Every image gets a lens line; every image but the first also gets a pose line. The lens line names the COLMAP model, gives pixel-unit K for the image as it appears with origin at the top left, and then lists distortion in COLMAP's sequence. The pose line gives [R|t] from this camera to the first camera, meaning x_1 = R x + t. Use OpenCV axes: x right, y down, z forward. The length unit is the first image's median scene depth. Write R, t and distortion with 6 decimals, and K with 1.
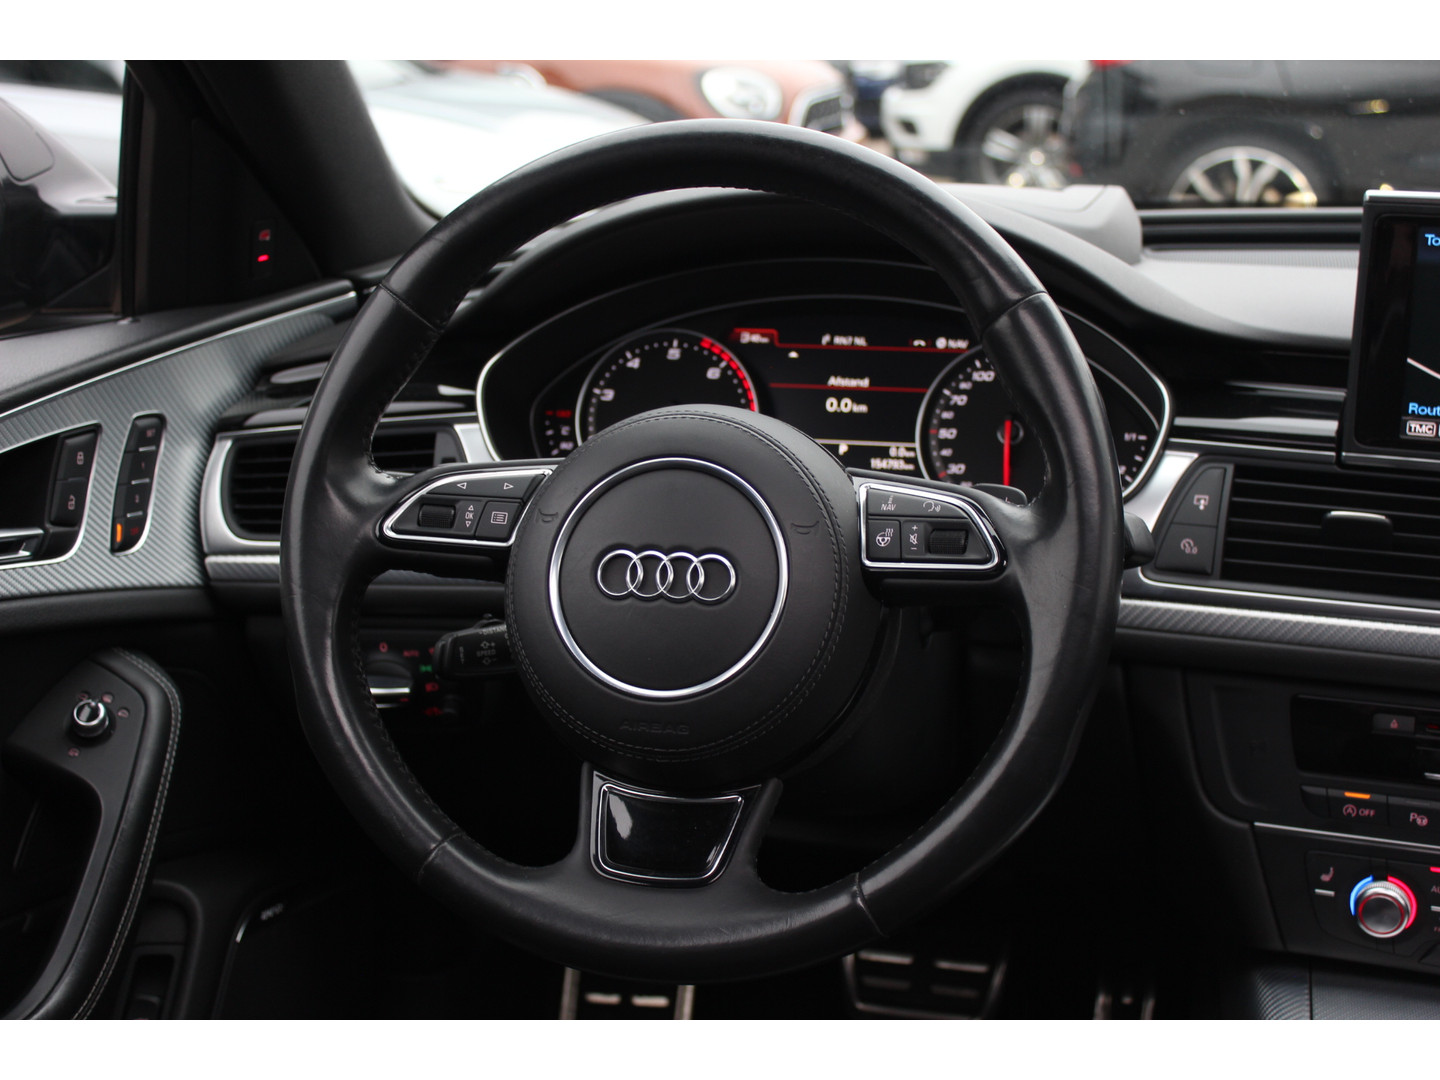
lens RADIAL K [[1899.0, 0, 712.7], [0, 1899.0, 527.1], [0, 0, 1]] dist [-0.058469, 0.000000]
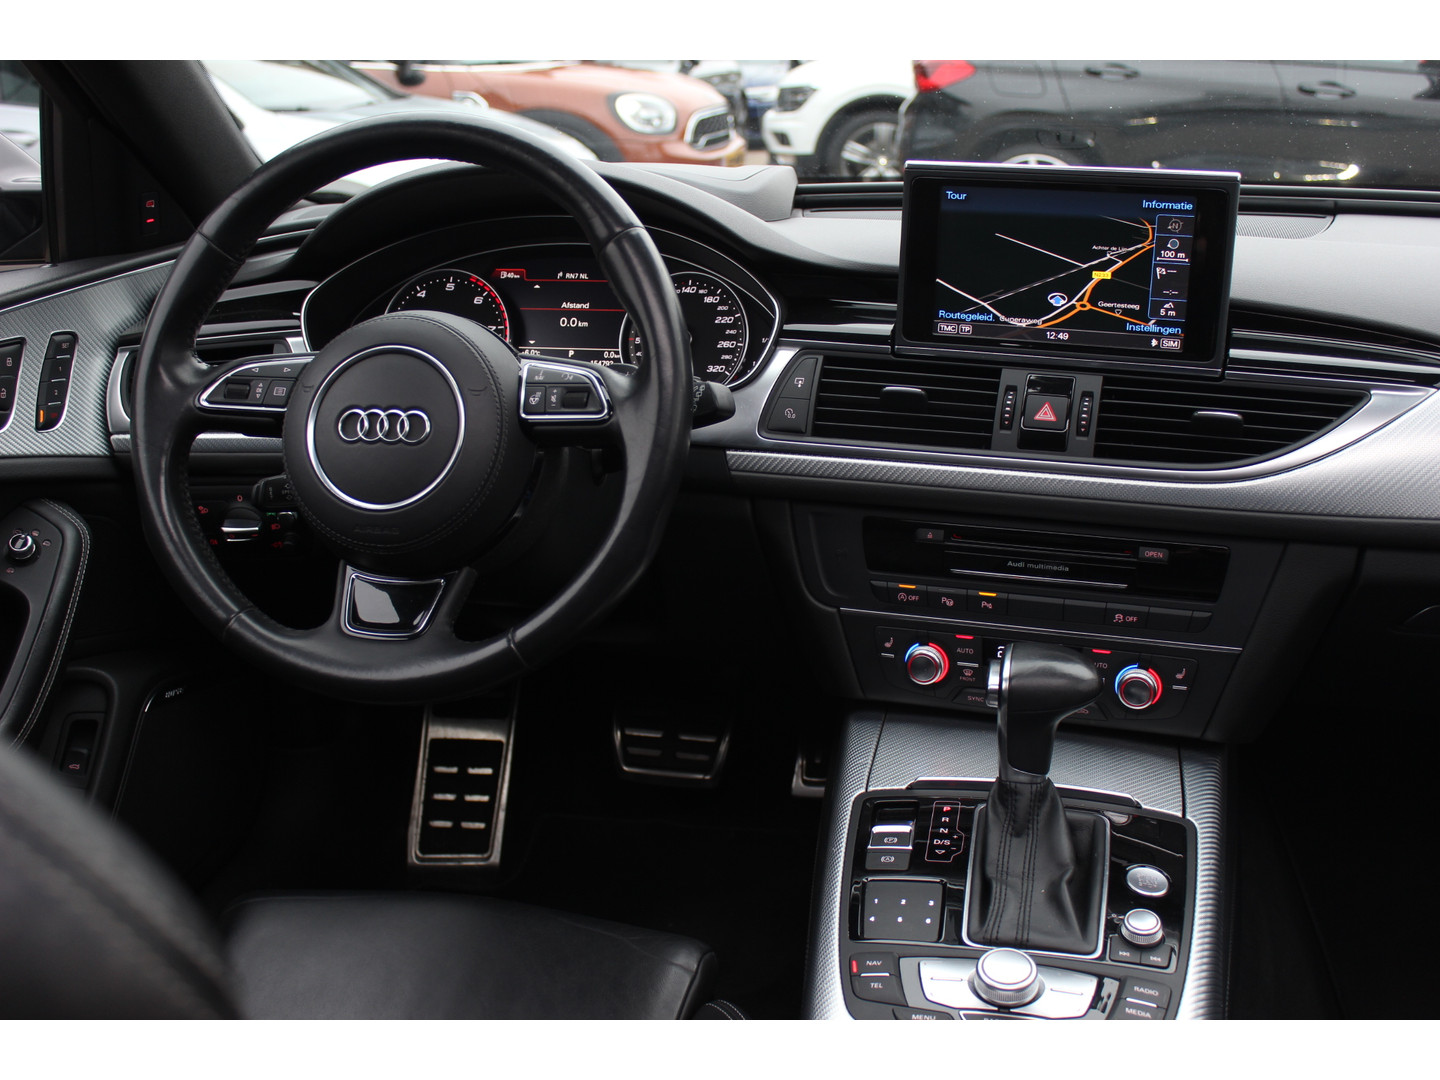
lens RADIAL K [[1503.5, 0, 698.1], [0, 1503.5, 529.6], [0, 0, 1]] dist [-0.092271, 0.000000]
pose [[0.999267, -0.012720, 0.036095, 0.138114], [0.011024, 0.998844, 0.046789, 0.042871], [-0.036649, -0.046357, 0.998252, -0.124088]]
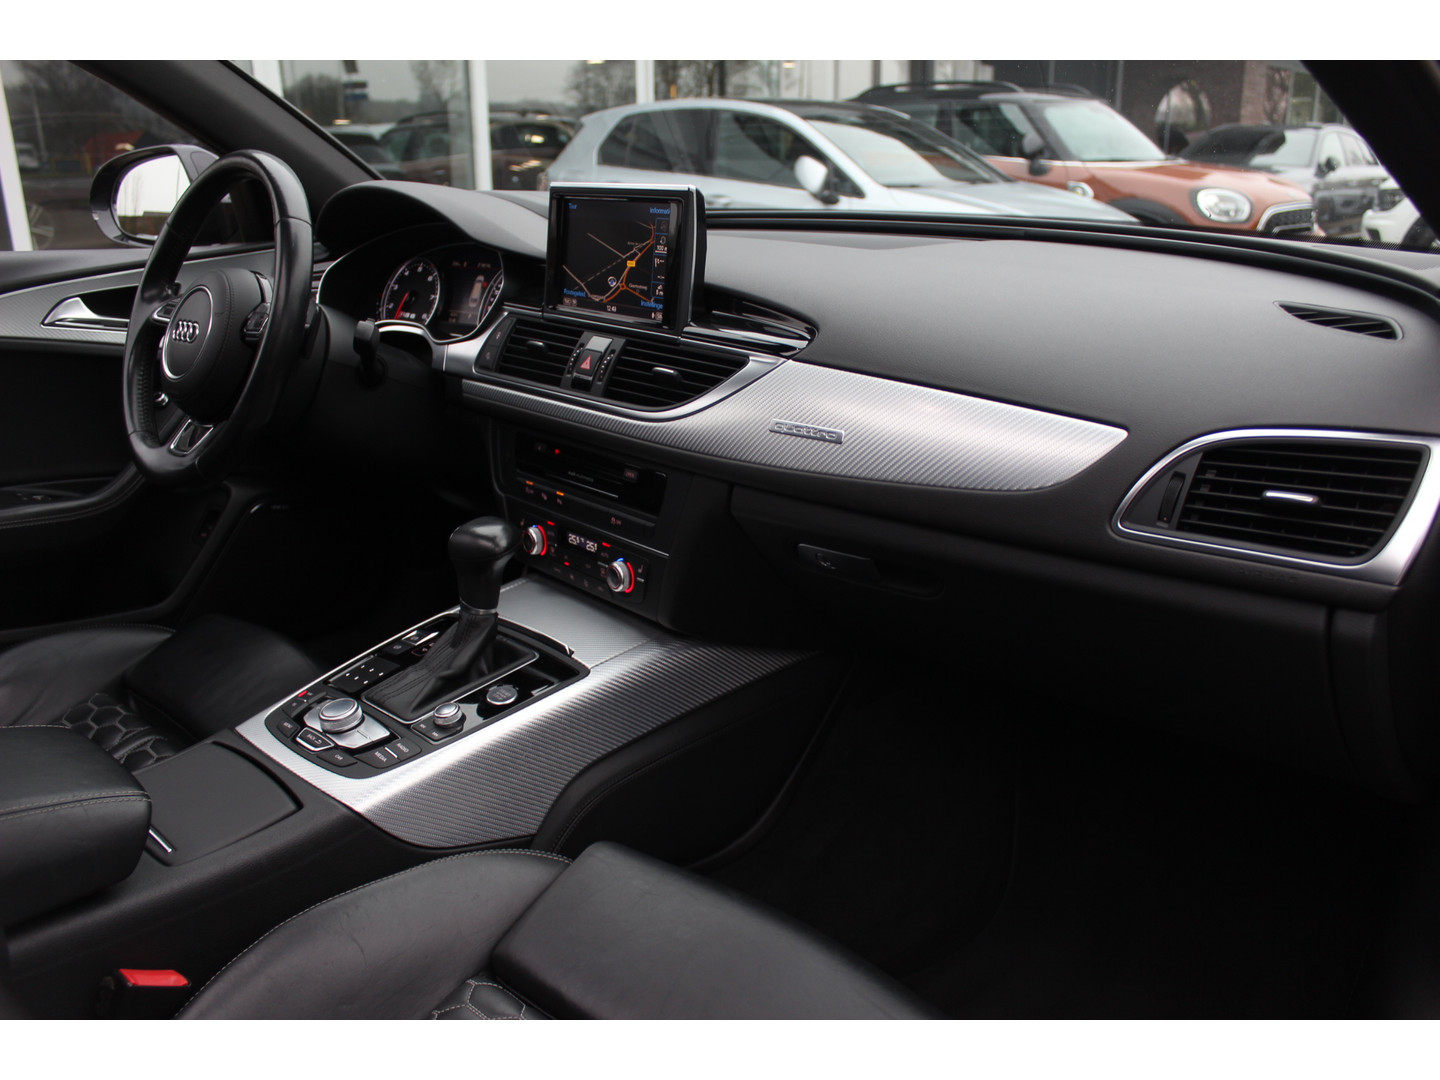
lens RADIAL K [[1157.3, 0, 730.1], [0, 1157.3, 539.5], [0, 0, 1]] dist [-0.137364, 0.027329]
pose [[0.891846, 0.141867, -0.429517, 1.035847], [-0.114181, 0.989401, 0.089711, 0.065131], [0.437692, -0.030966, 0.898592, -0.018004]]
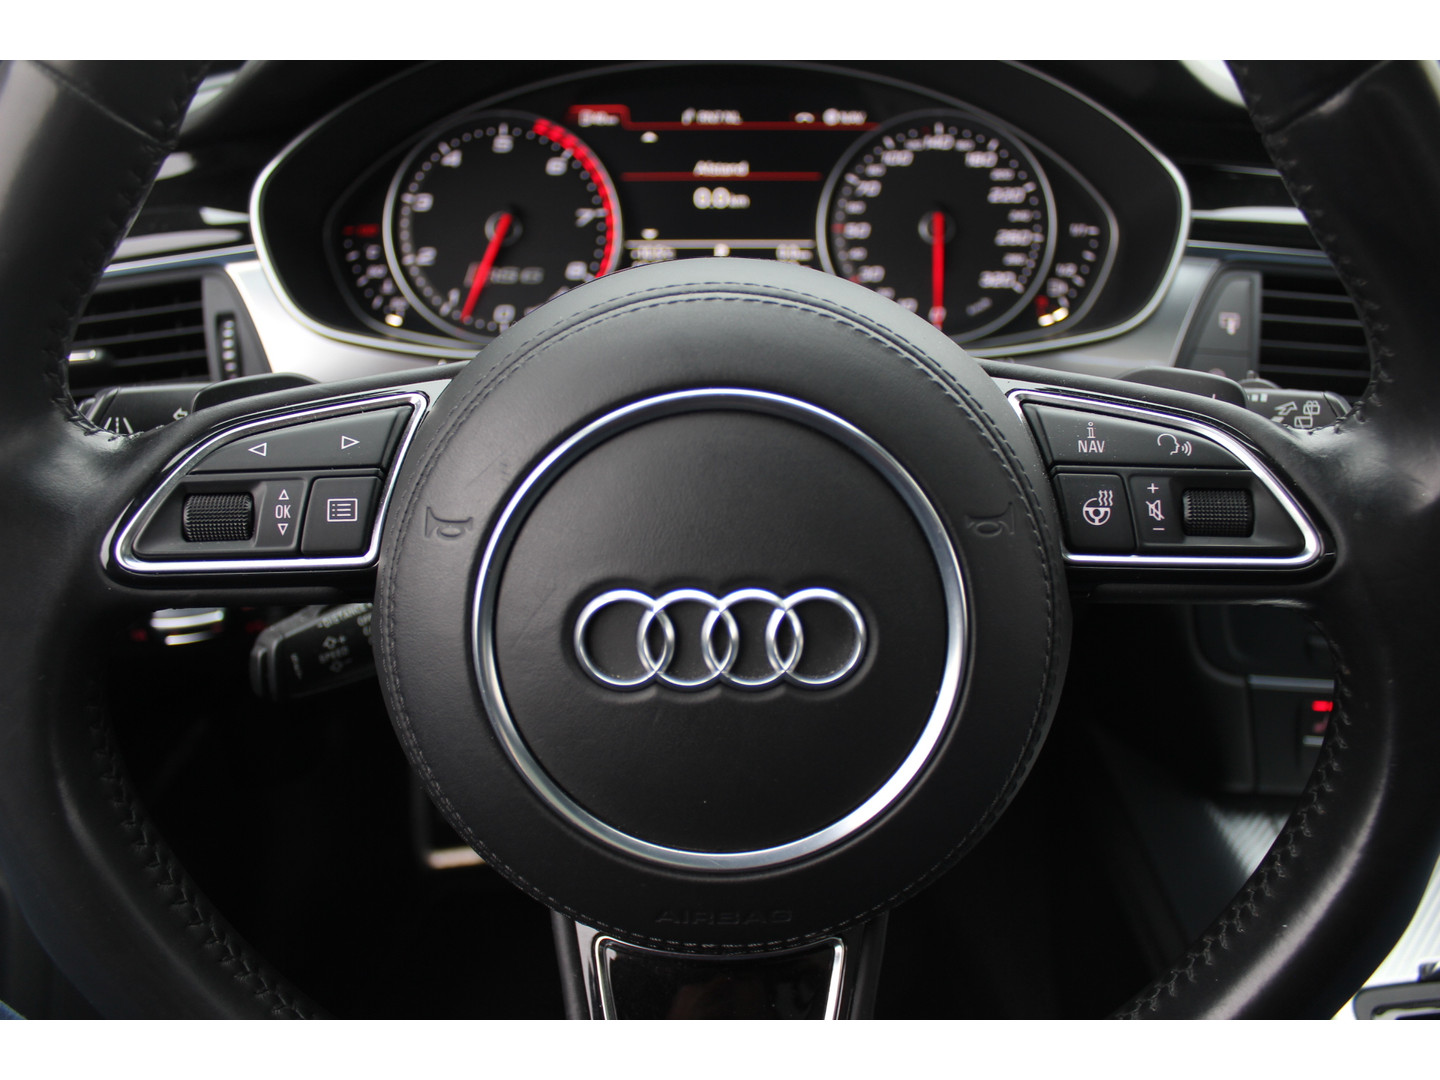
lens RADIAL K [[1157.3, 0, 726.1], [0, 1157.3, 551.7], [0, 0, 1]] dist [-0.137364, 0.027329]
pose [[0.963529, -0.123985, 0.237148, -0.073468], [0.054536, 0.958573, 0.279579, -0.064037], [-0.261987, -0.256449, 0.930374, 0.576589]]
